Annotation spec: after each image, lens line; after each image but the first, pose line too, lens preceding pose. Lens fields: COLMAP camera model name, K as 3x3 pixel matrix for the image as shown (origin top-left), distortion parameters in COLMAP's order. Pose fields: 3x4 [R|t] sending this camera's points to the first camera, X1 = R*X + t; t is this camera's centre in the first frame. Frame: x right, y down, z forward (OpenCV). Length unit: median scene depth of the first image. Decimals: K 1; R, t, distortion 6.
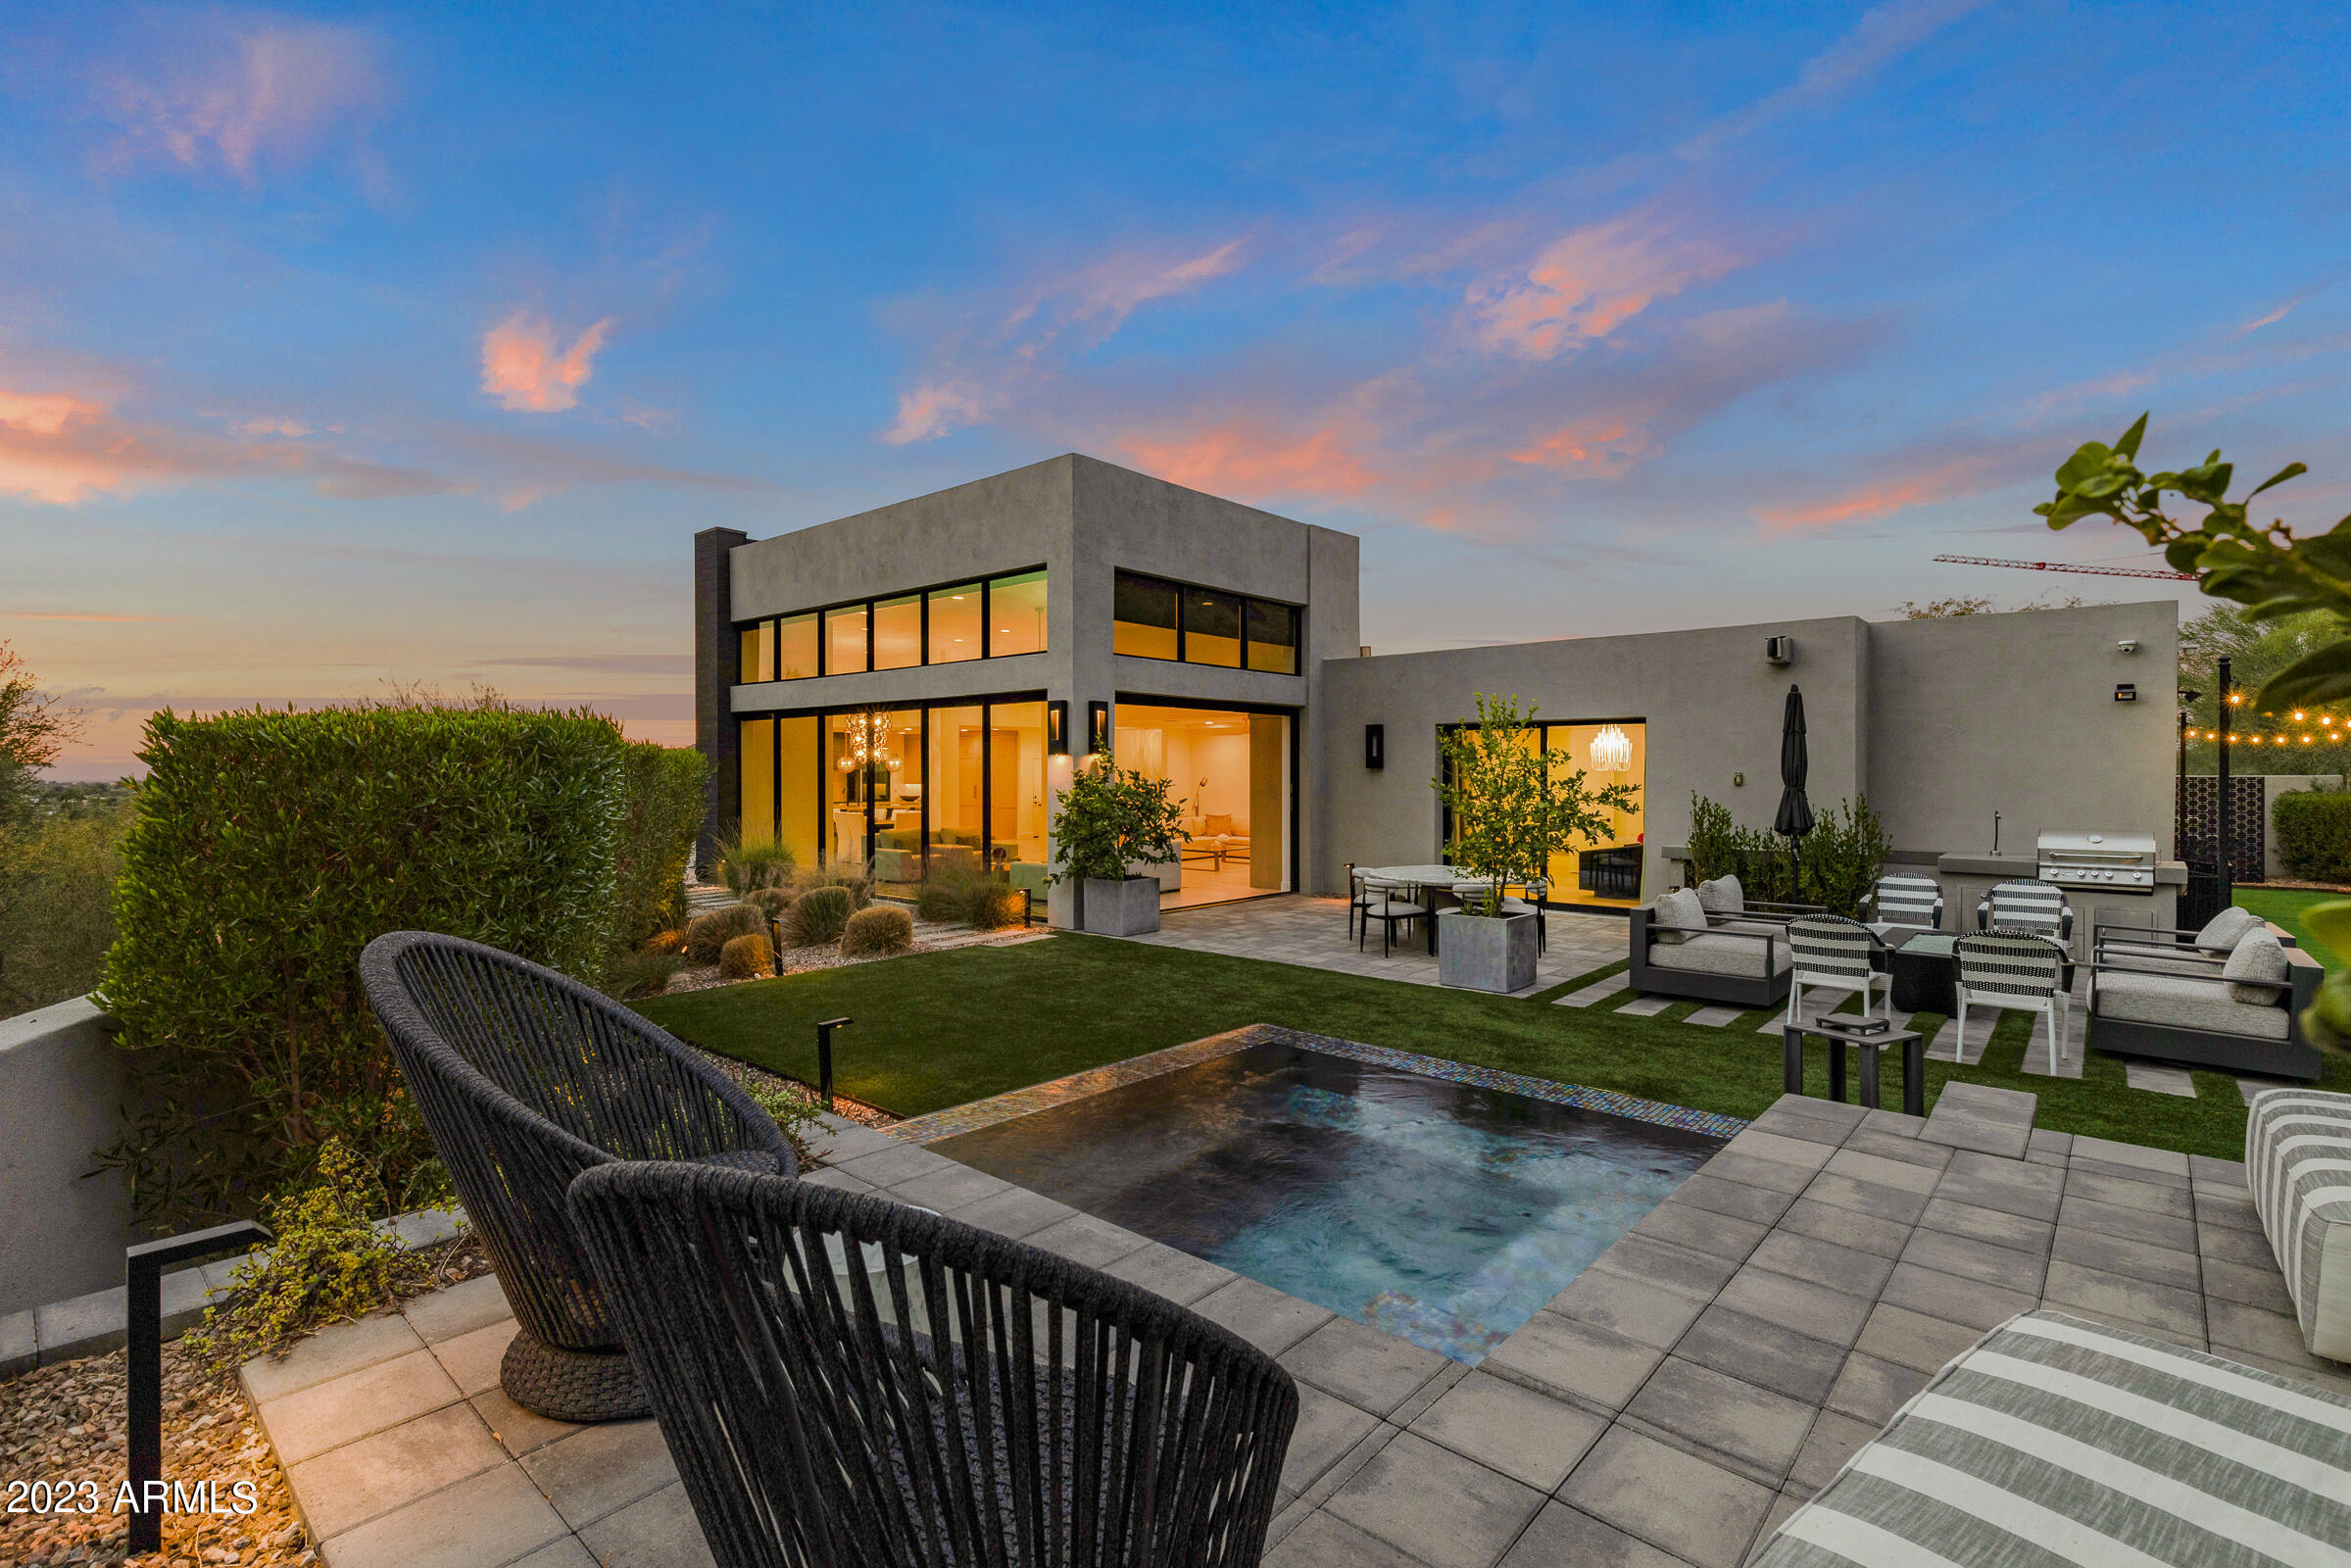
lens RADIAL K [[1067.9, 0, 1171.3], [0, 1067.9, 769.0], [0, 0, 1]] dist [0.002022, 0.000278]
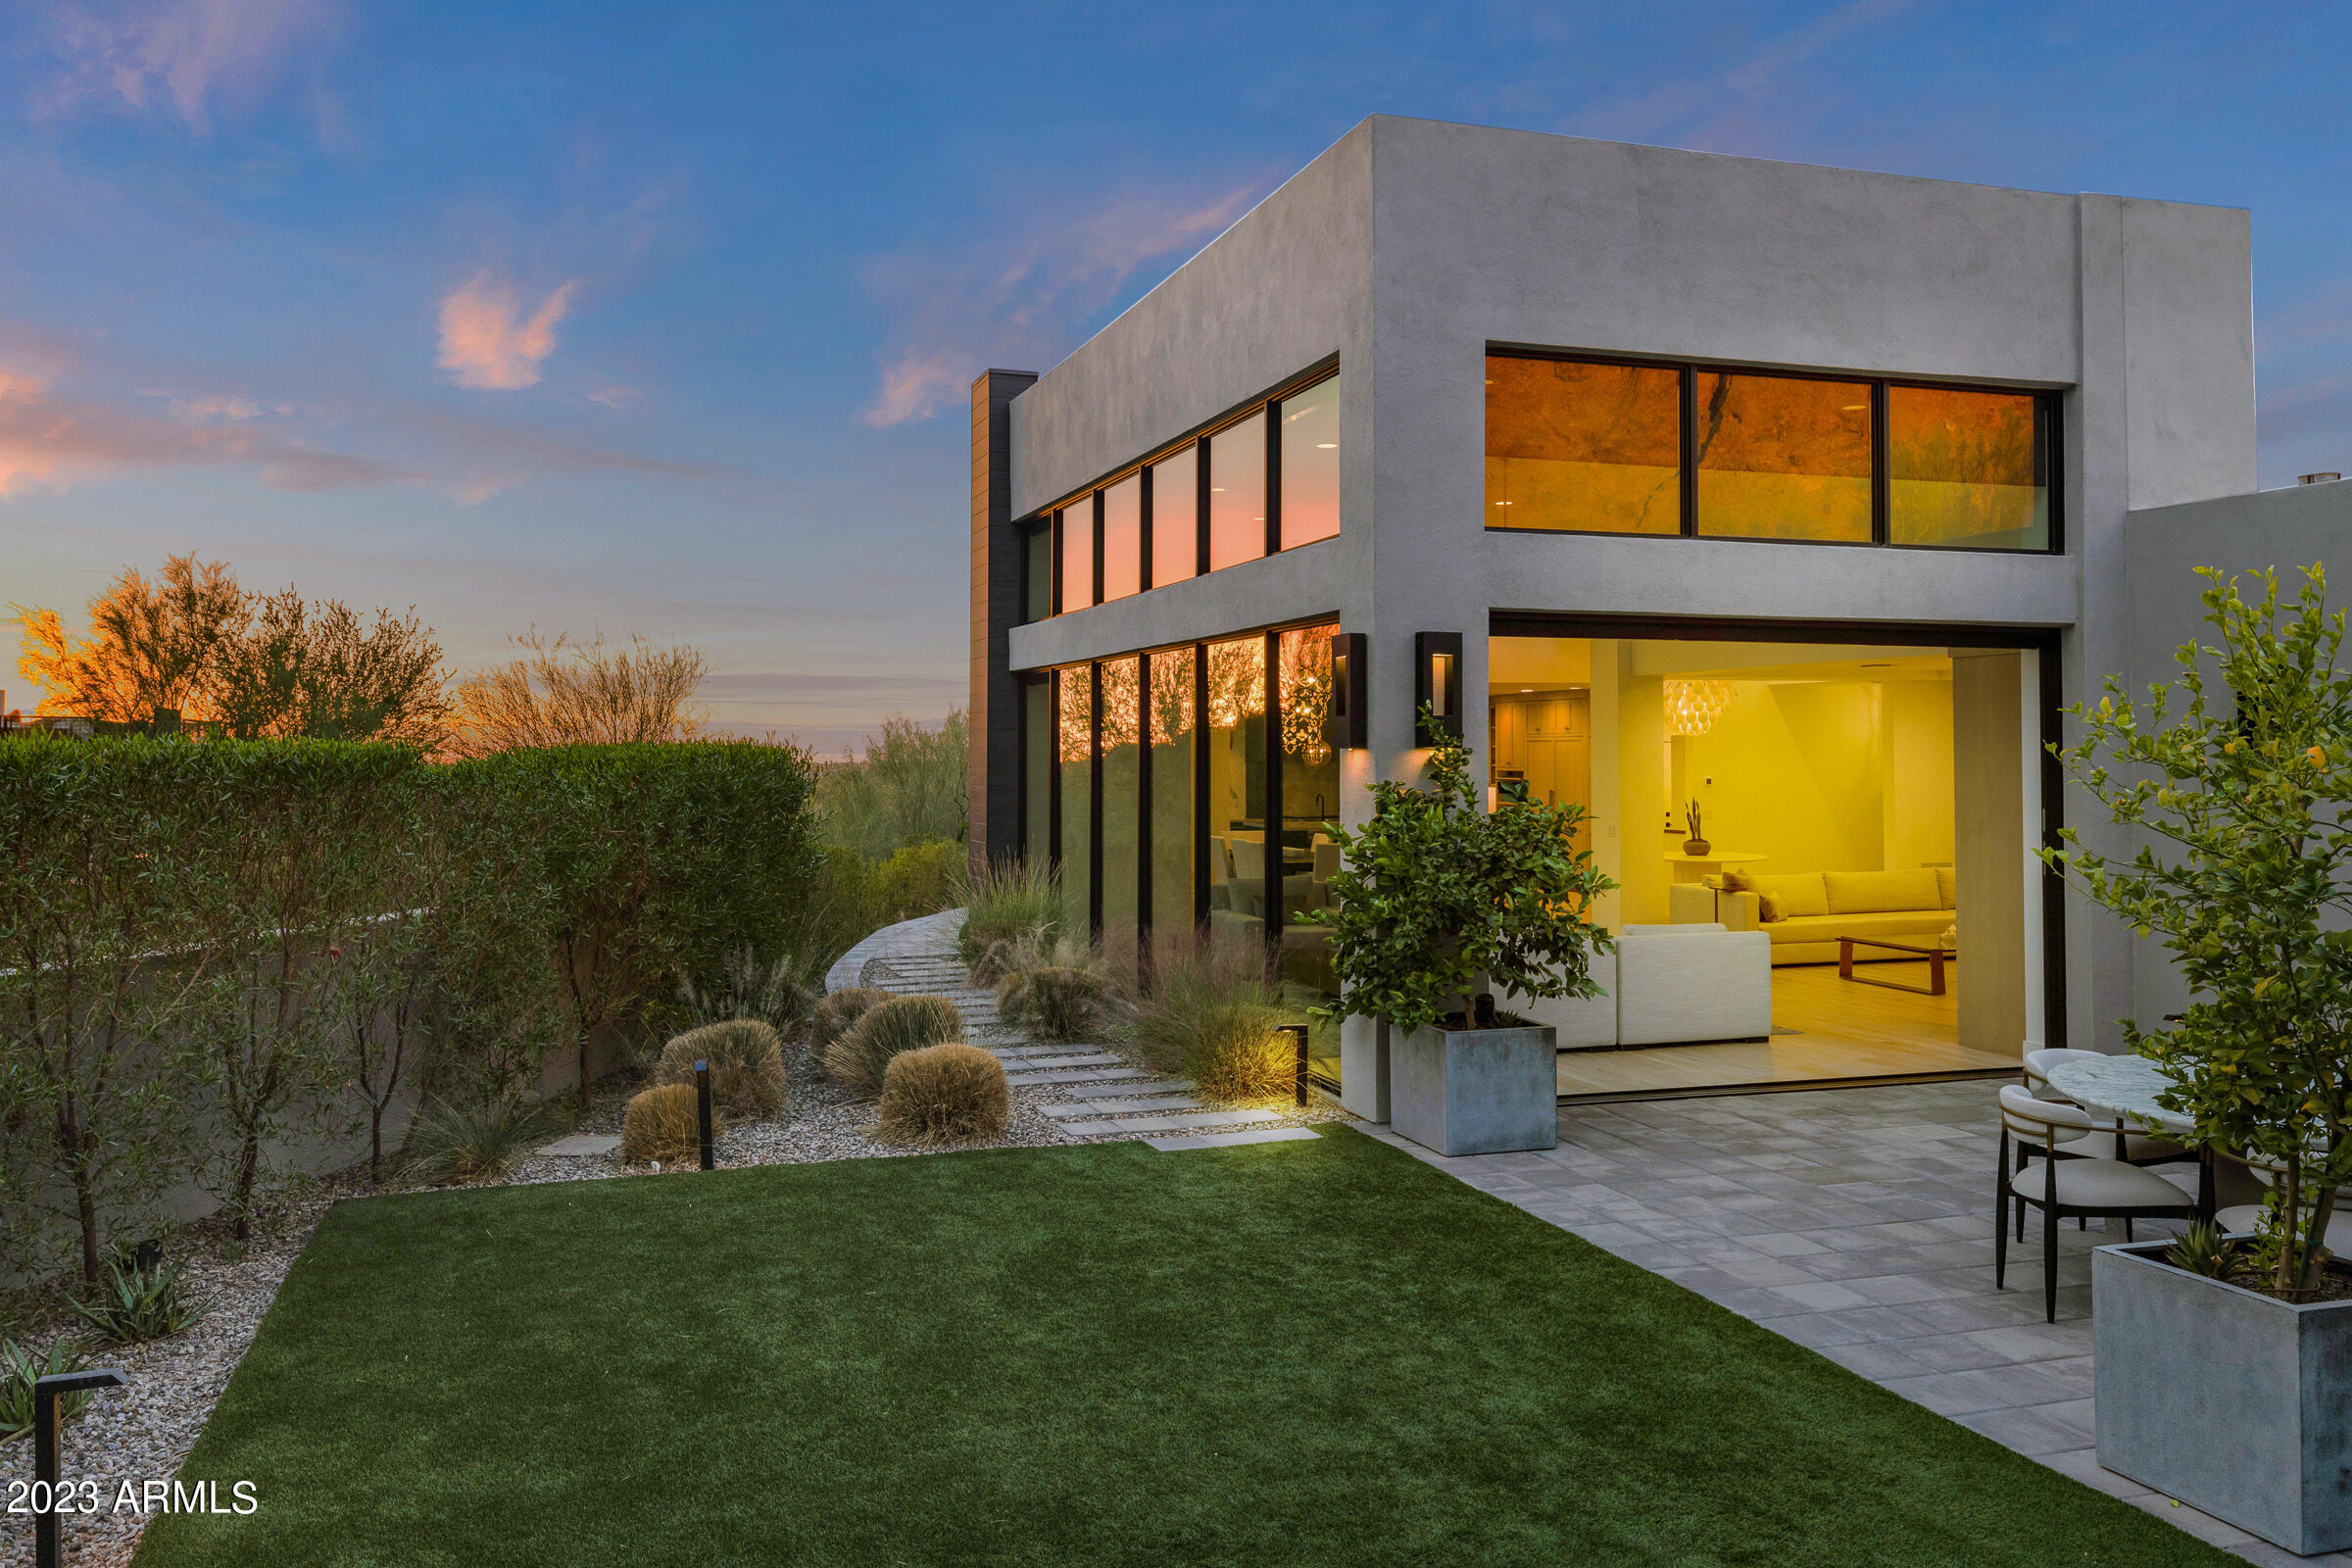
lens RADIAL K [[1738.9, 0, 1134.6], [0, 1738.9, 678.3], [0, 0, 1]] dist [-0.001039, 0.000510]
pose [[0.846391, -0.021268, -0.532138, 0.264806], [-0.000083, 0.999197, -0.040068, -0.016157], [0.532563, 0.033957, 0.845709, 0.345761]]
